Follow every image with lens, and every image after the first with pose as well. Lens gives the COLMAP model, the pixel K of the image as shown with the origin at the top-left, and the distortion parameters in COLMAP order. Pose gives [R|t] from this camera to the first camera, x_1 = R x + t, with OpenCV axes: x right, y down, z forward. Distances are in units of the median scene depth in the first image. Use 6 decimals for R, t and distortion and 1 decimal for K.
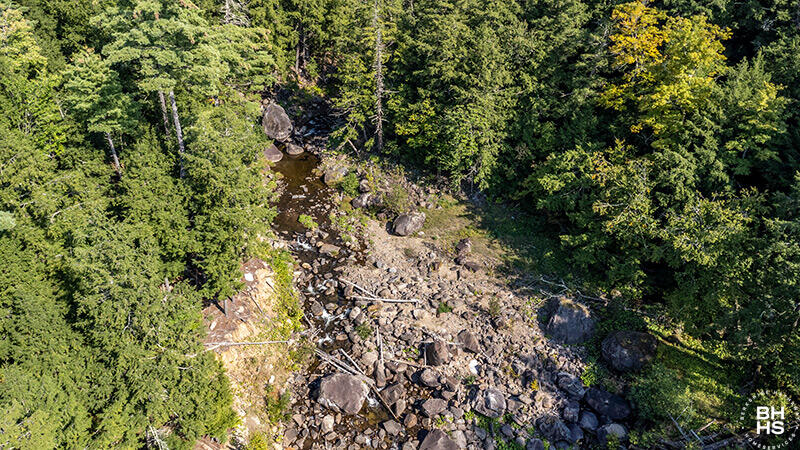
lens RADIAL K [[577.8, 0, 402.3], [0, 577.8, 224.7], [0, 0, 1]] dist [0.029175, 0.006025]
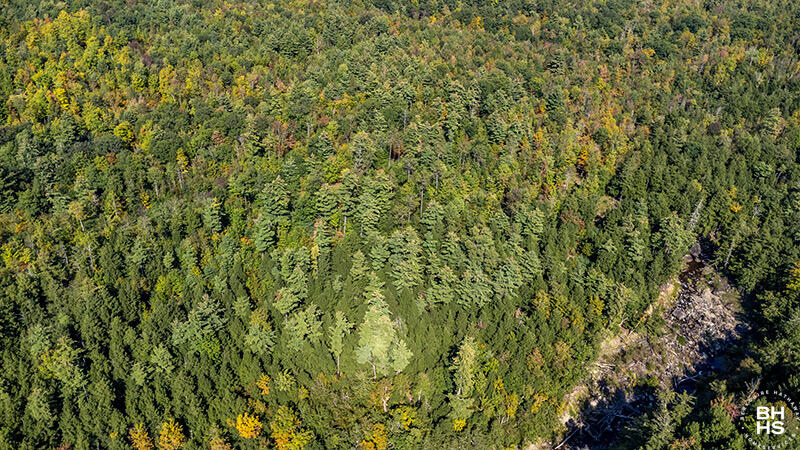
lens RADIAL K [[577.8, 0, 400.2], [0, 577.8, 226.3], [0, 0, 1]] dist [0.029175, 0.006025]
pose [[0.688487, 0.352053, -0.634070, 0.826391], [-0.402010, 0.912927, 0.070371, 0.165392], [0.603634, 0.206453, 0.770067, -3.140263]]
